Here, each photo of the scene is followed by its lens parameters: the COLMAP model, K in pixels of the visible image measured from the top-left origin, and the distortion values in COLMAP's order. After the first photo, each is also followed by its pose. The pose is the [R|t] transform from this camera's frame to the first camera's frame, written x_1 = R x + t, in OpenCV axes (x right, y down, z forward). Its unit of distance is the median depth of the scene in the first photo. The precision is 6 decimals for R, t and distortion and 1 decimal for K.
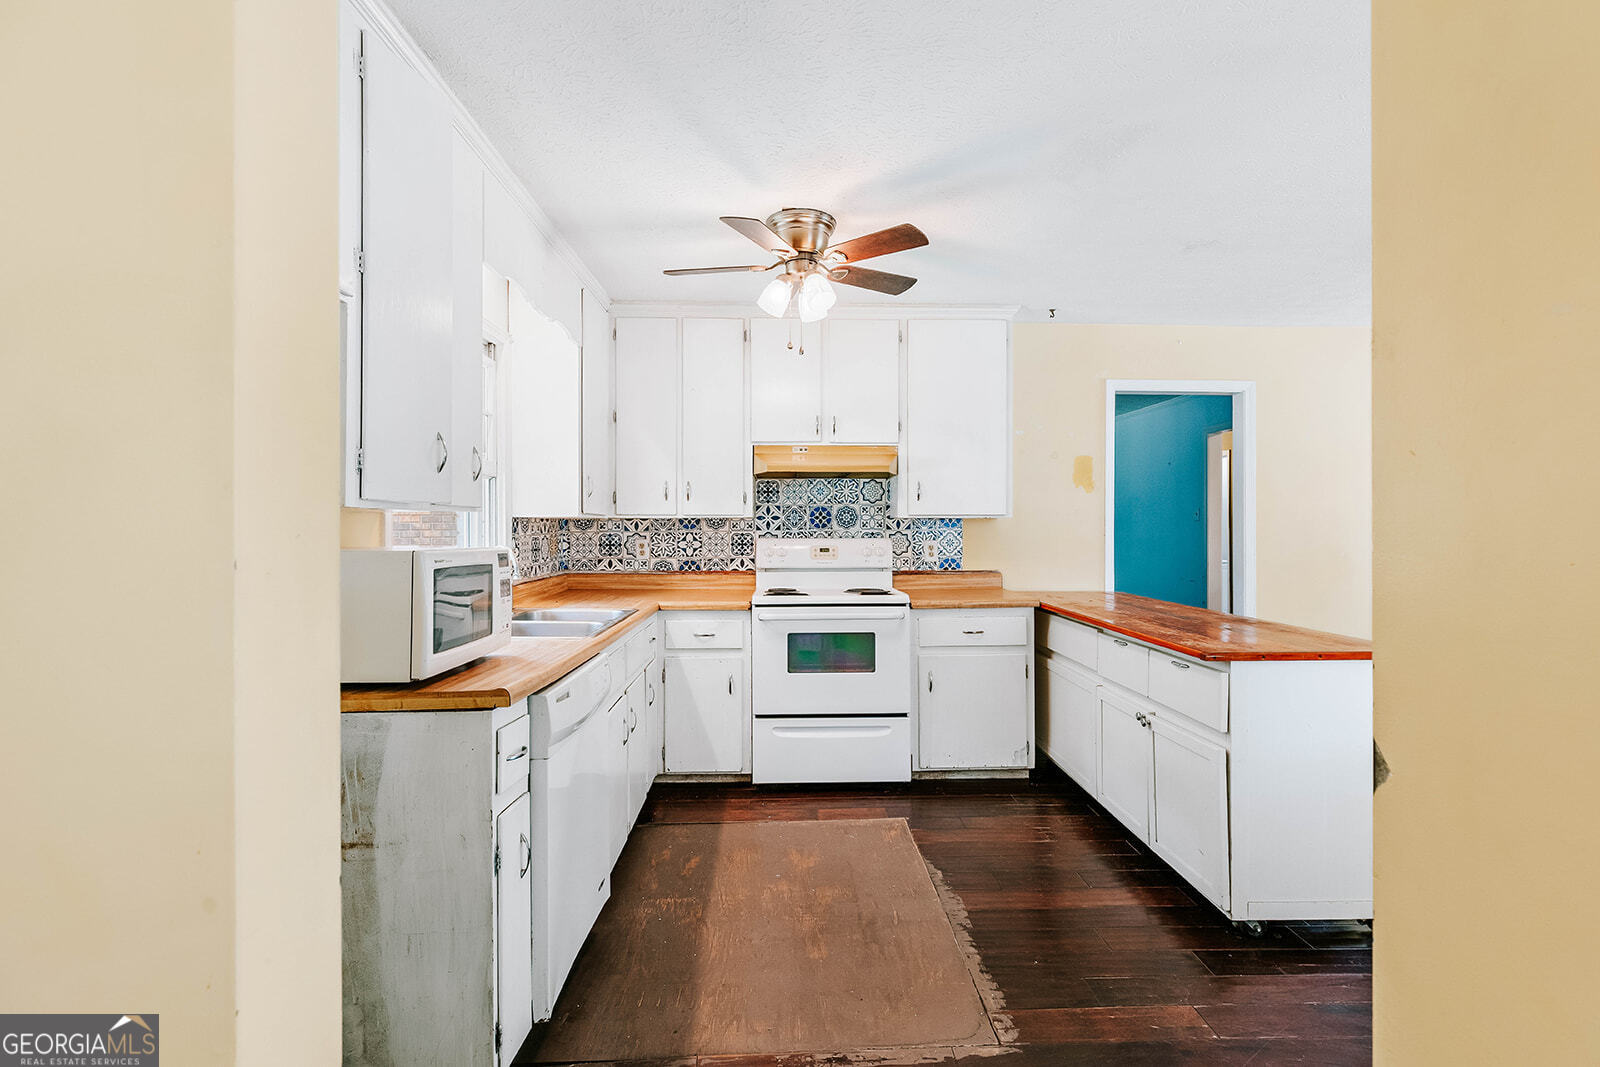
lens RADIAL K [[743.3, 0, 783.1], [0, 743.3, 531.9], [0, 0, 1]] dist [0.008466, -0.001656]
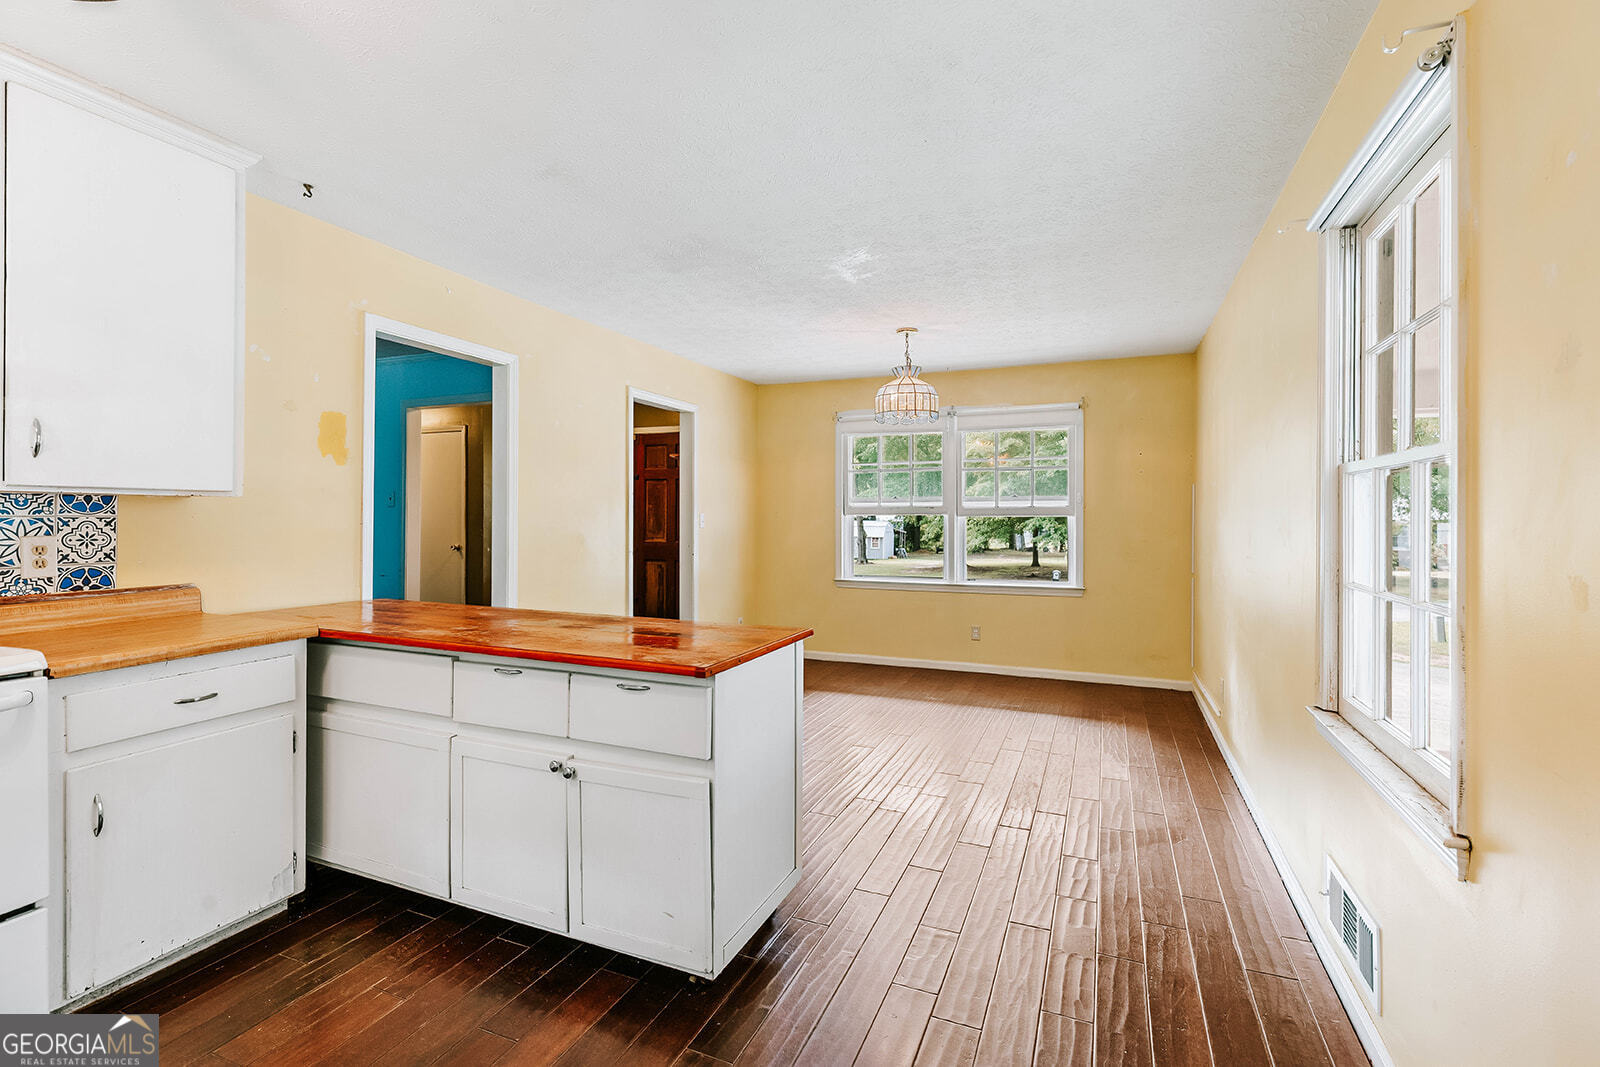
lens RADIAL K [[743.3, 0, 826.4], [0, 743.3, 518.0], [0, 0, 1]] dist [0.008466, -0.001656]
pose [[0.393723, 0.000294, 0.919229, -0.069974], [0.000918, 0.999999, -0.000713, -0.000525], [-0.919229, 0.001124, 0.393723, 0.317950]]
